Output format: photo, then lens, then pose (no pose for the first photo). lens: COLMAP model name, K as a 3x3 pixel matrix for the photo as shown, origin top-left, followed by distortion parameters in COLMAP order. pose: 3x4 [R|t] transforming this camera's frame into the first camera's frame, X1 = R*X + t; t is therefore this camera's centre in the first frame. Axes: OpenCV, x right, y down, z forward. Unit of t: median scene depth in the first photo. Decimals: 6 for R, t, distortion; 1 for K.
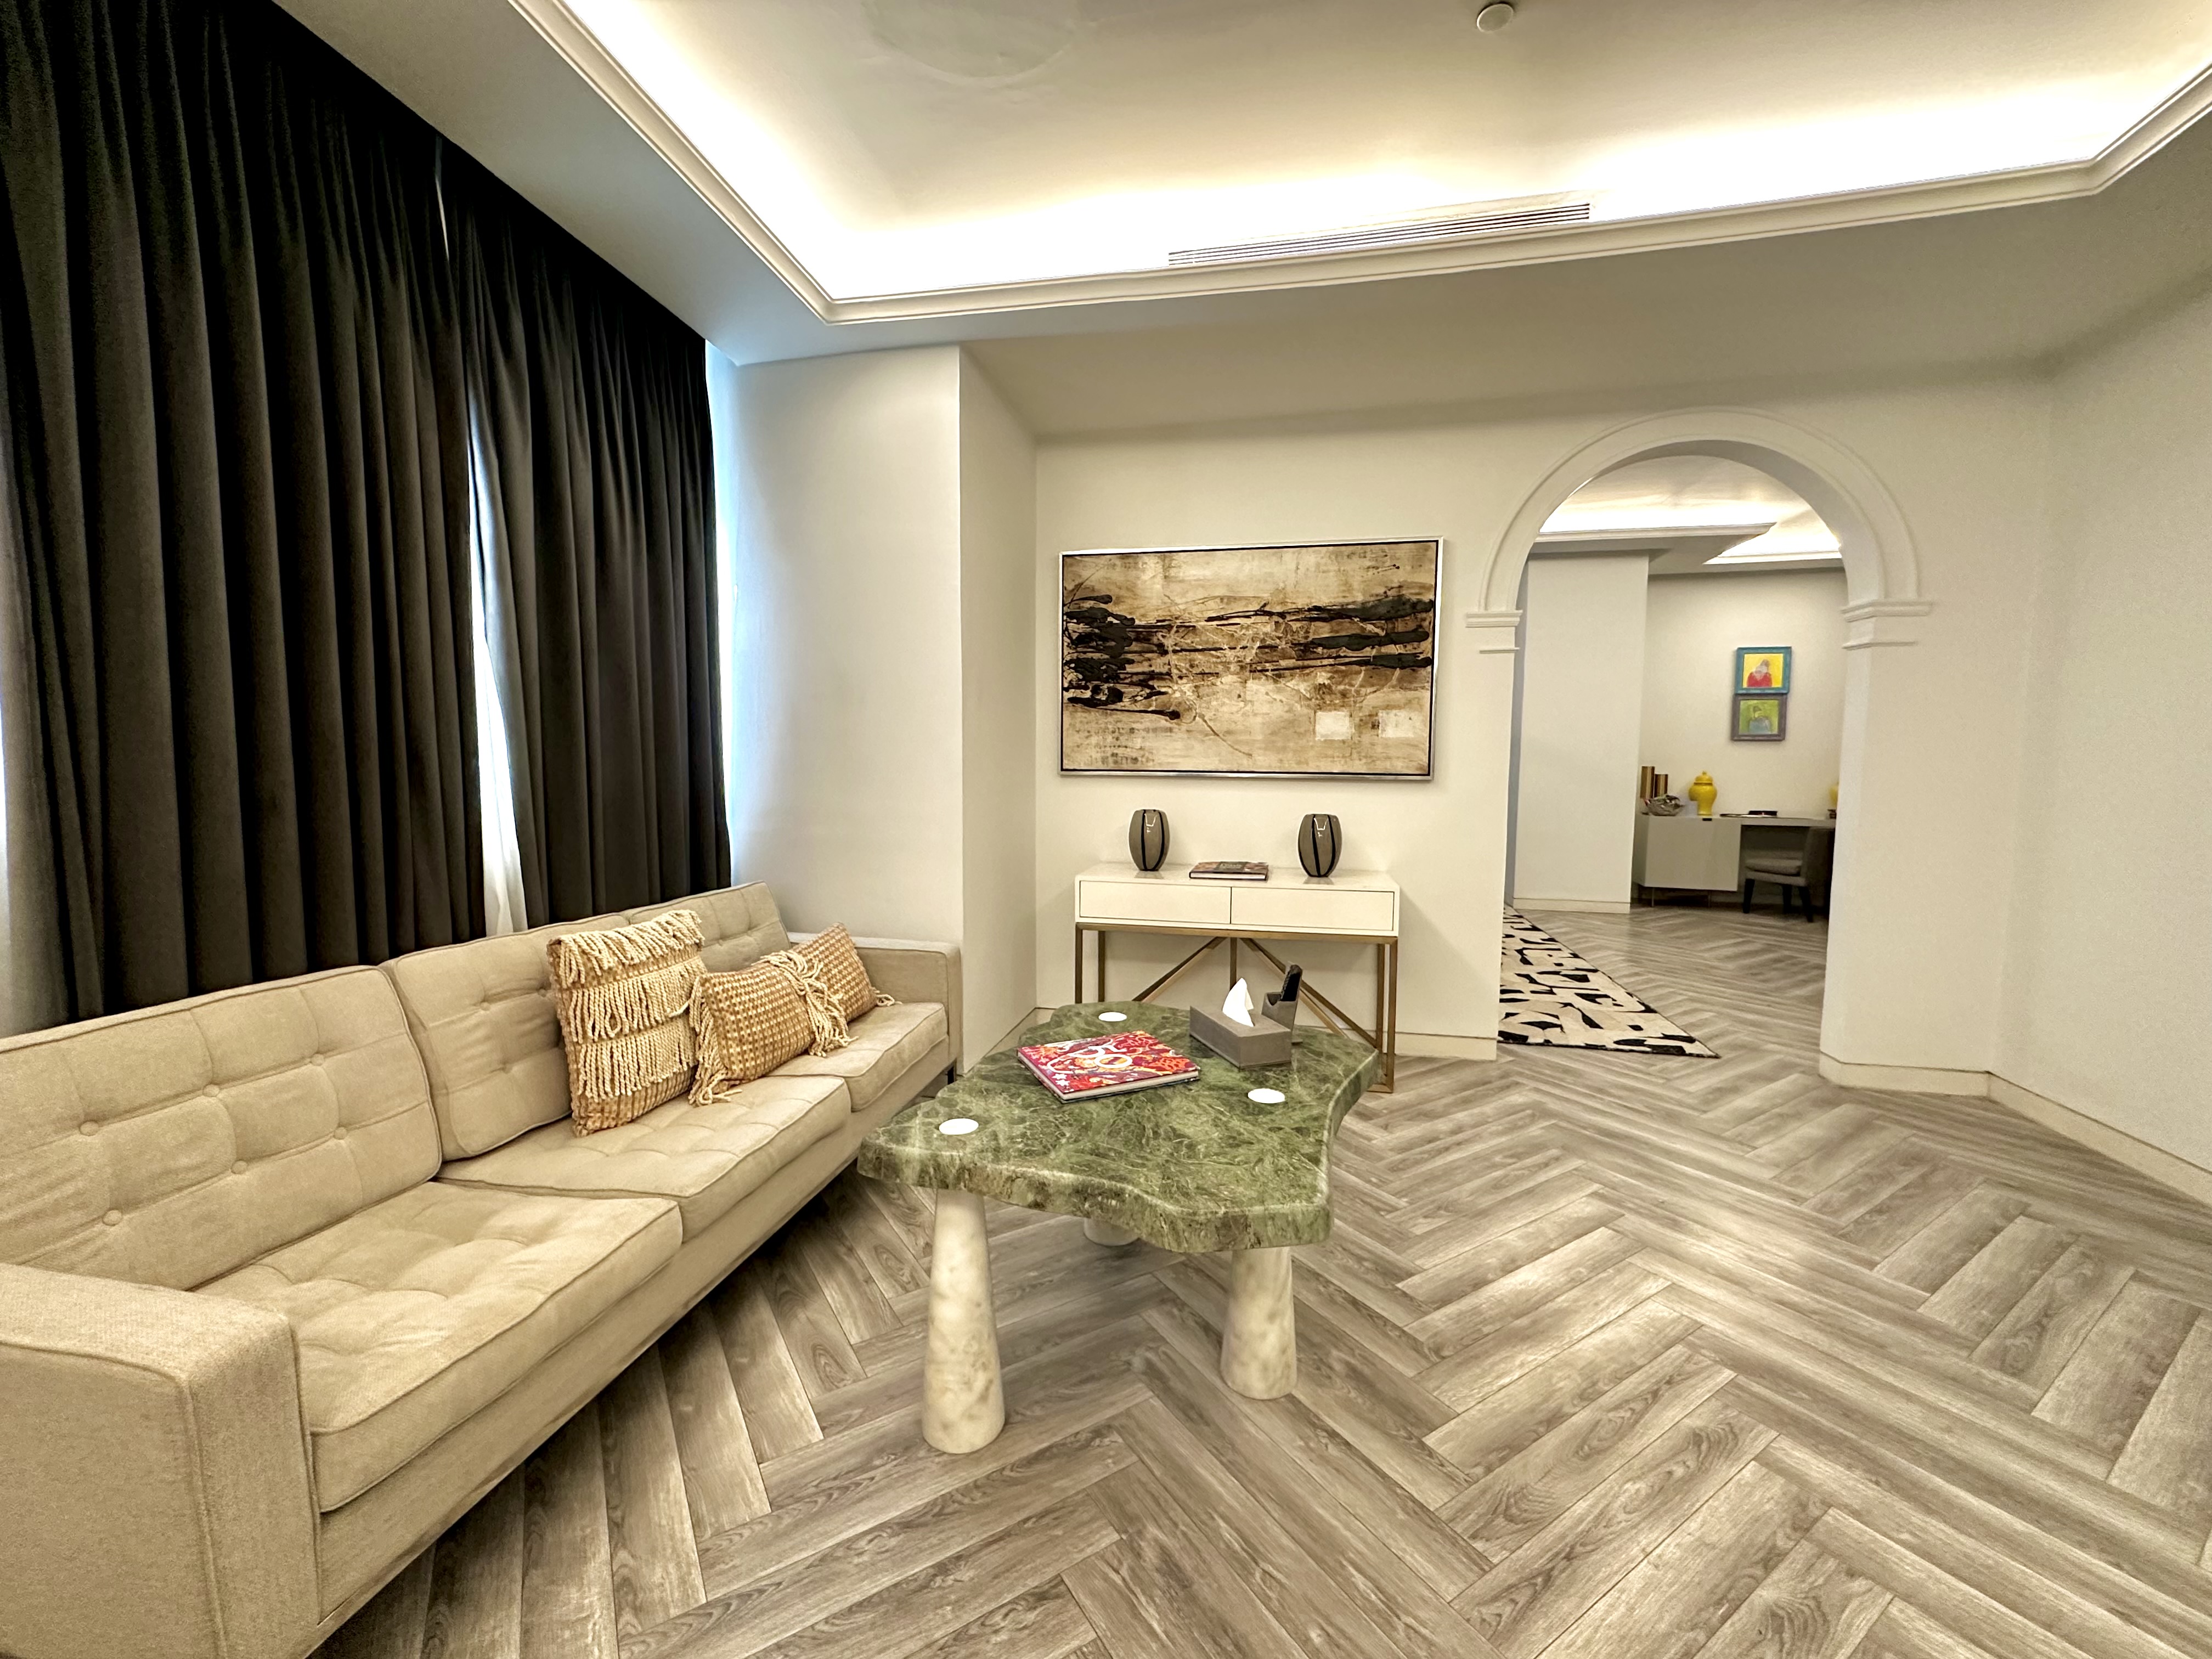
lens RADIAL K [[886.1, 0, 1098.9], [0, 886.1, 831.3], [0, 0, 1]] dist [0.002678, 0.000514]
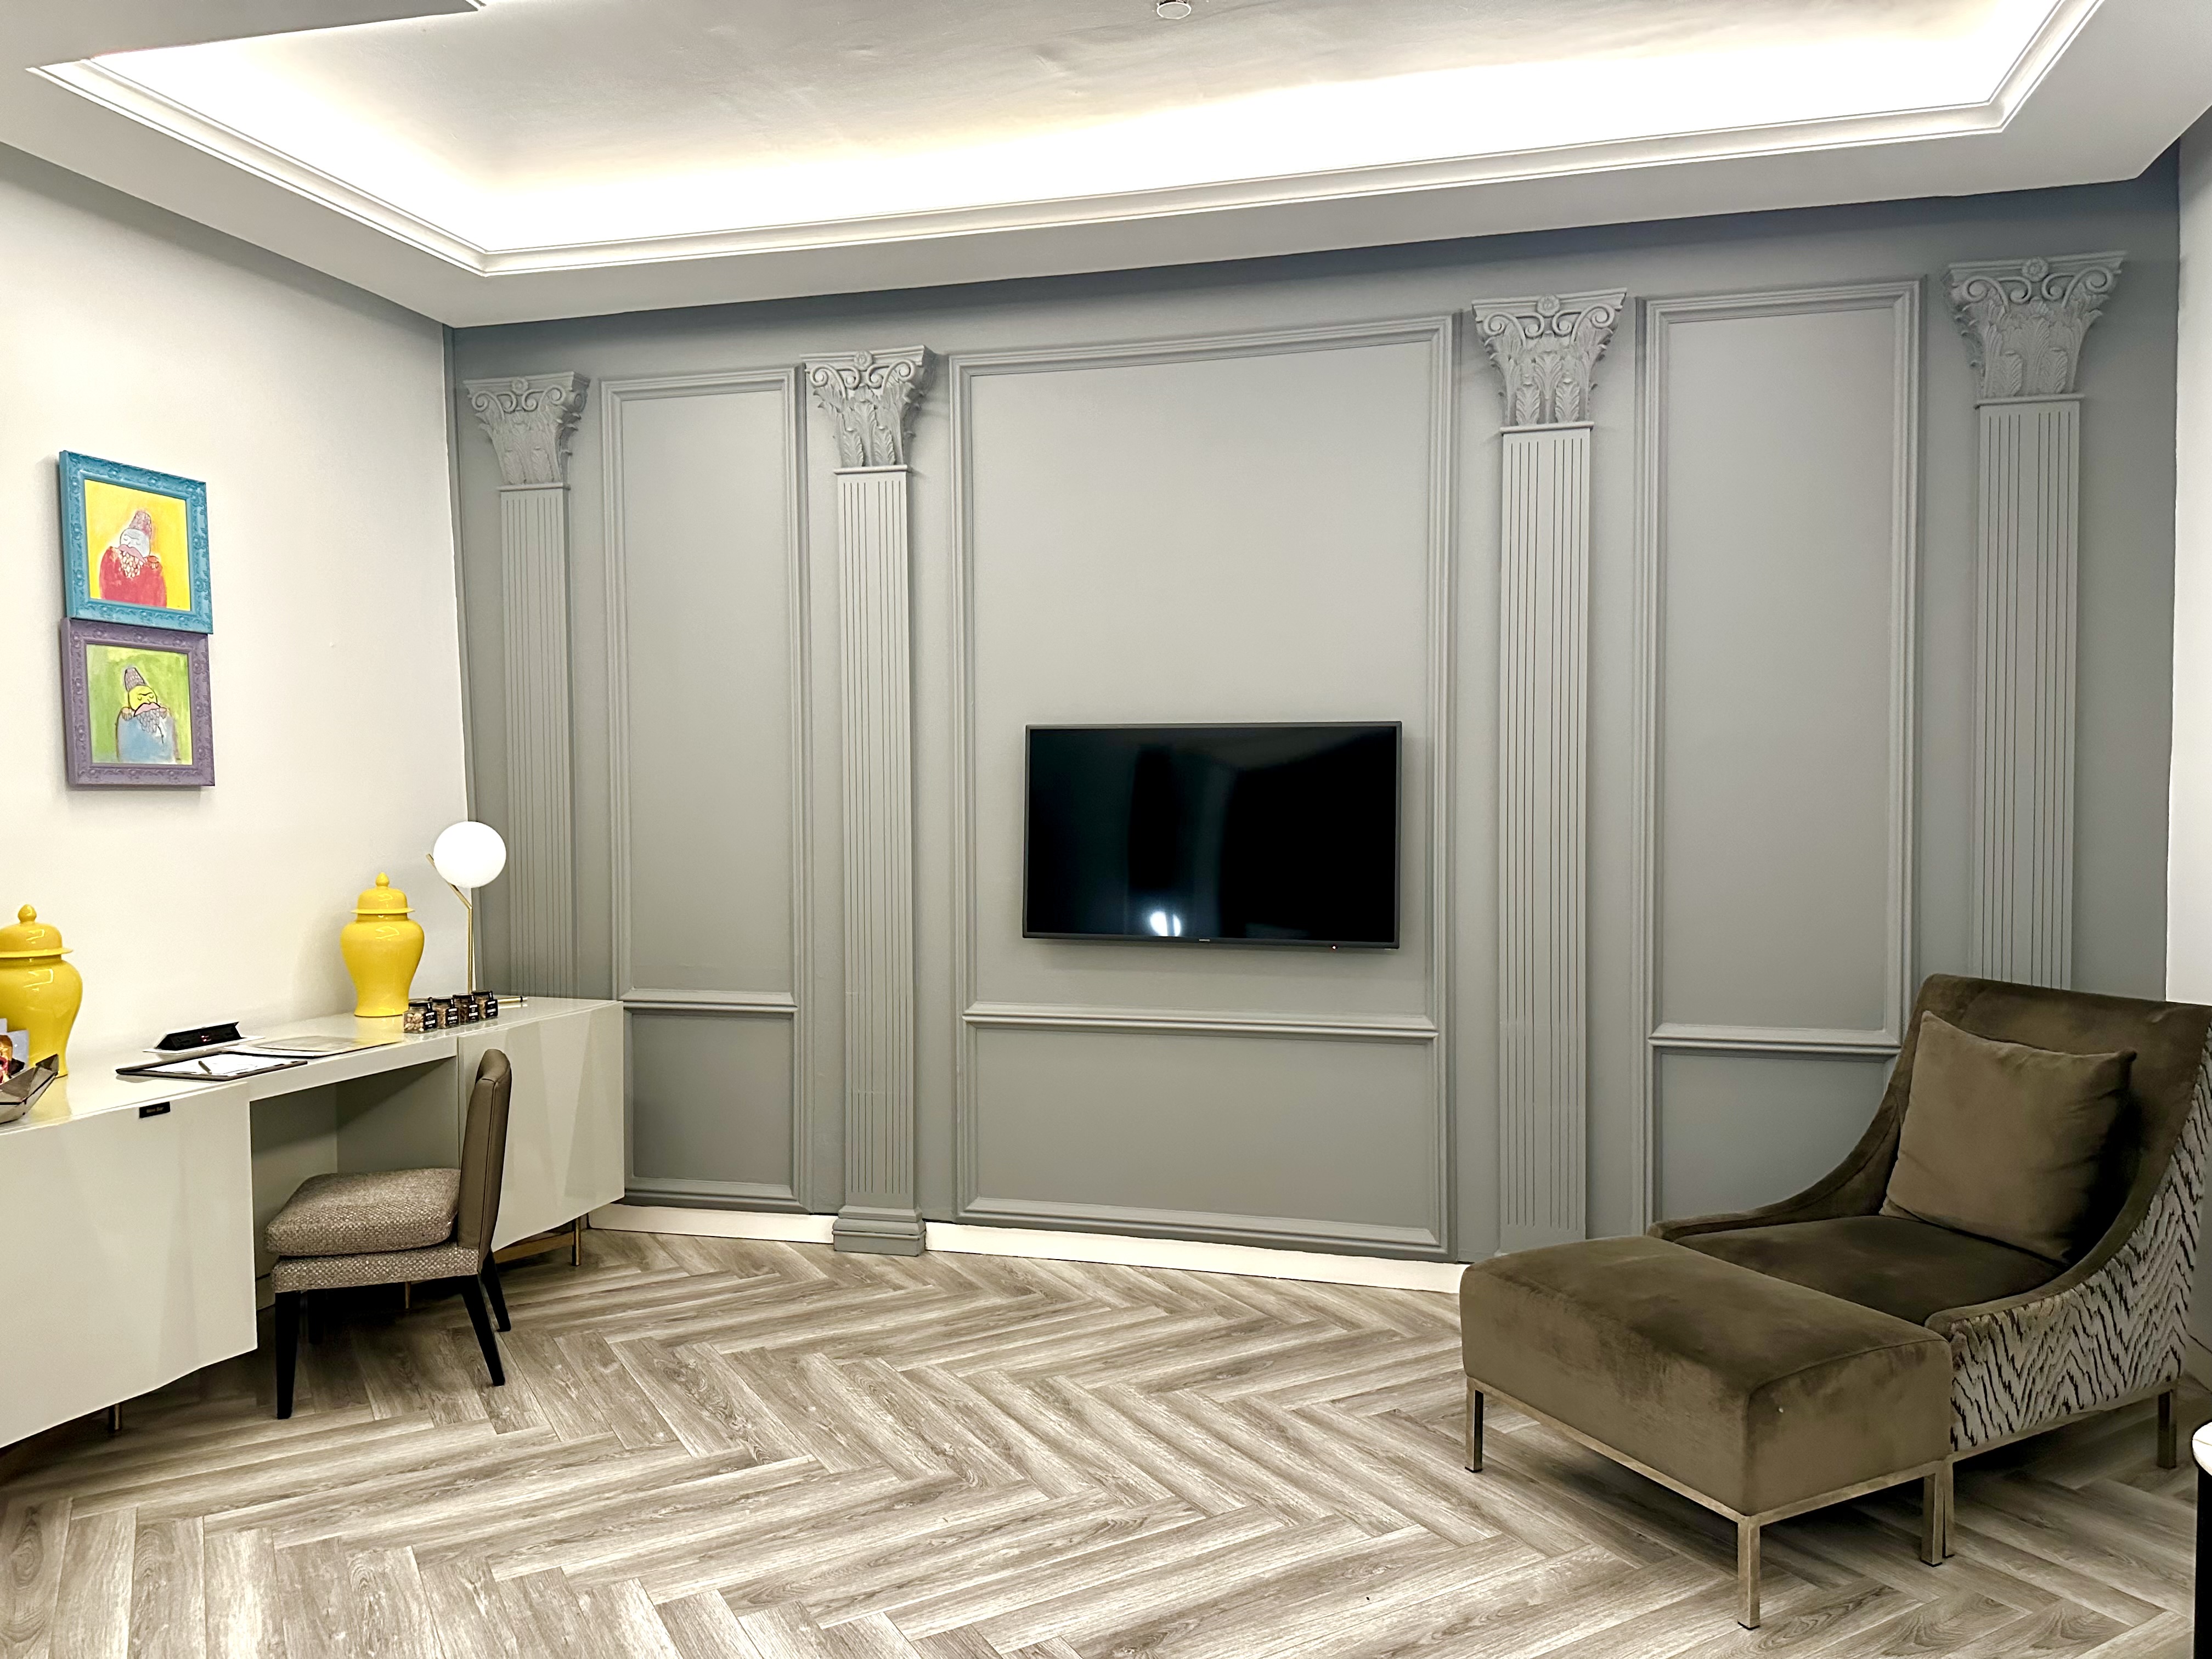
lens RADIAL K [[1563.8, 0, 1106.0], [0, 1563.8, 829.5], [0, 0, 1]] dist [0.068453, -0.078307]
pose [[0.070249, -0.038588, 0.996783, 0.685757], [0.085692, 0.995791, 0.032511, -0.216525], [-0.993842, 0.083133, 0.073260, 1.802700]]
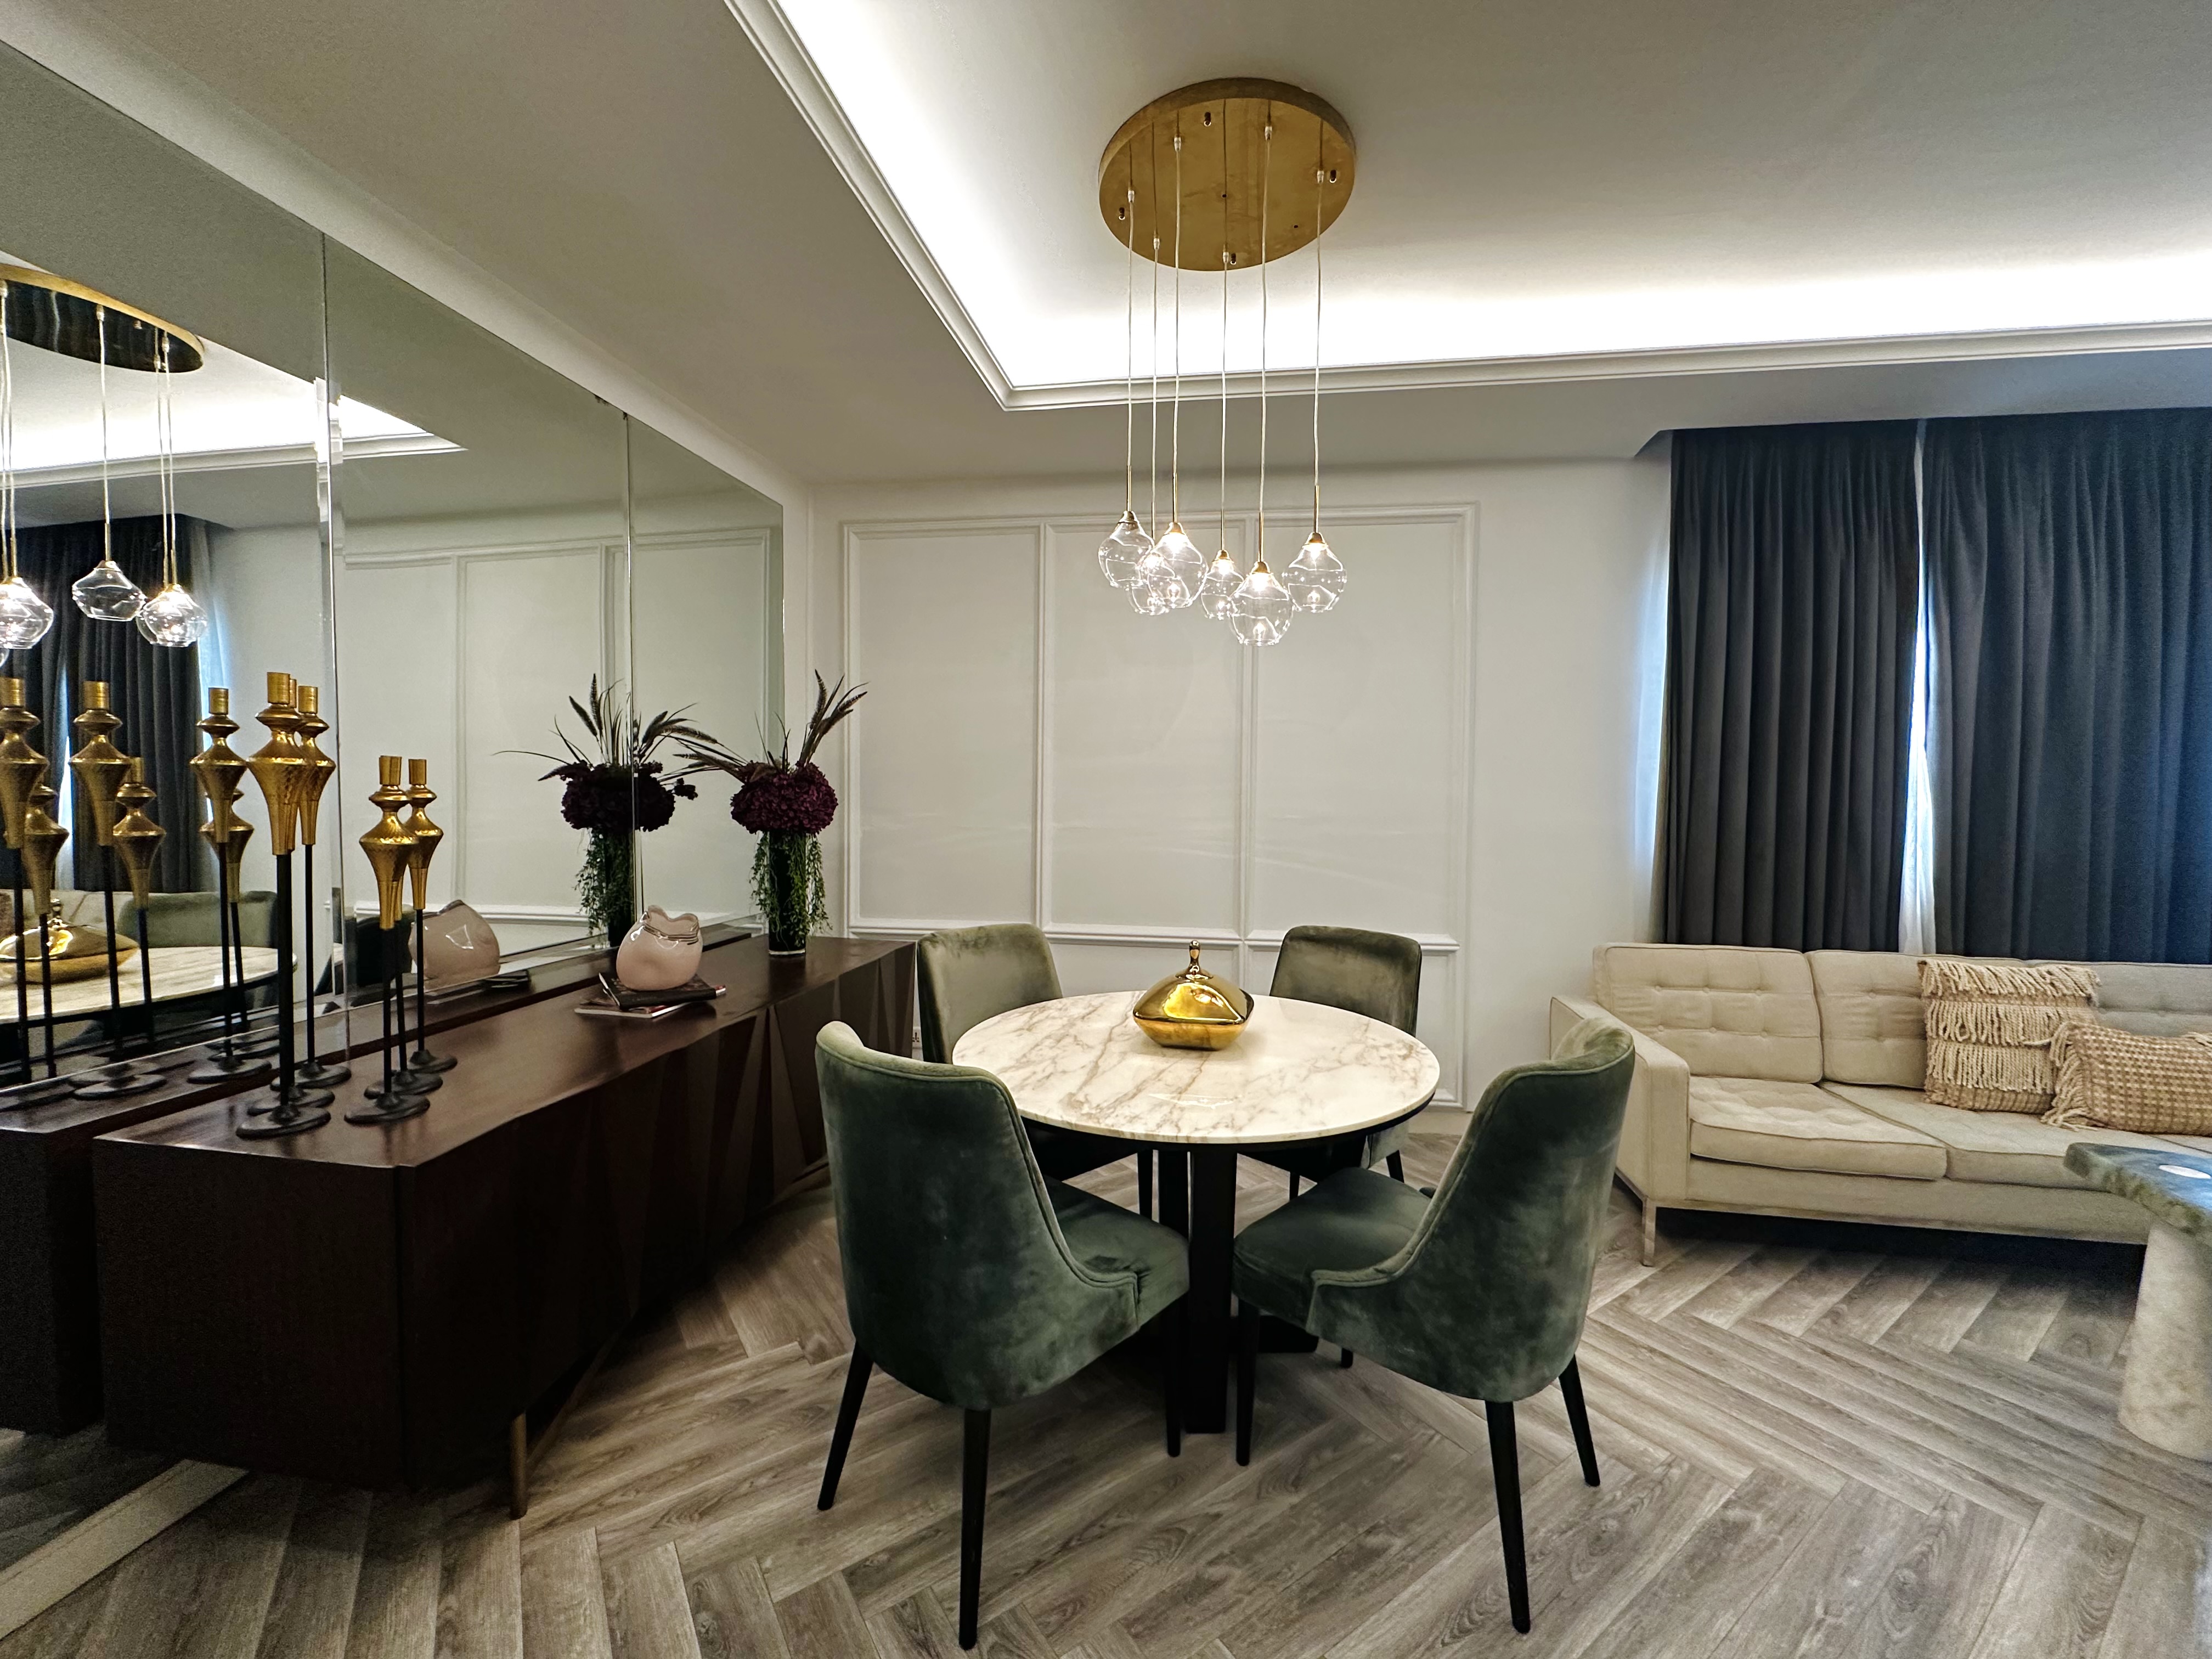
lens RADIAL K [[886.1, 0, 1098.9], [0, 886.1, 831.3], [0, 0, 1]] dist [0.002678, 0.000514]
pose [[0.045233, 0.042564, -0.998069, 0.581052], [-0.084822, 0.995648, 0.038616, -0.022401], [0.995369, 0.082912, 0.048647, -0.320016]]
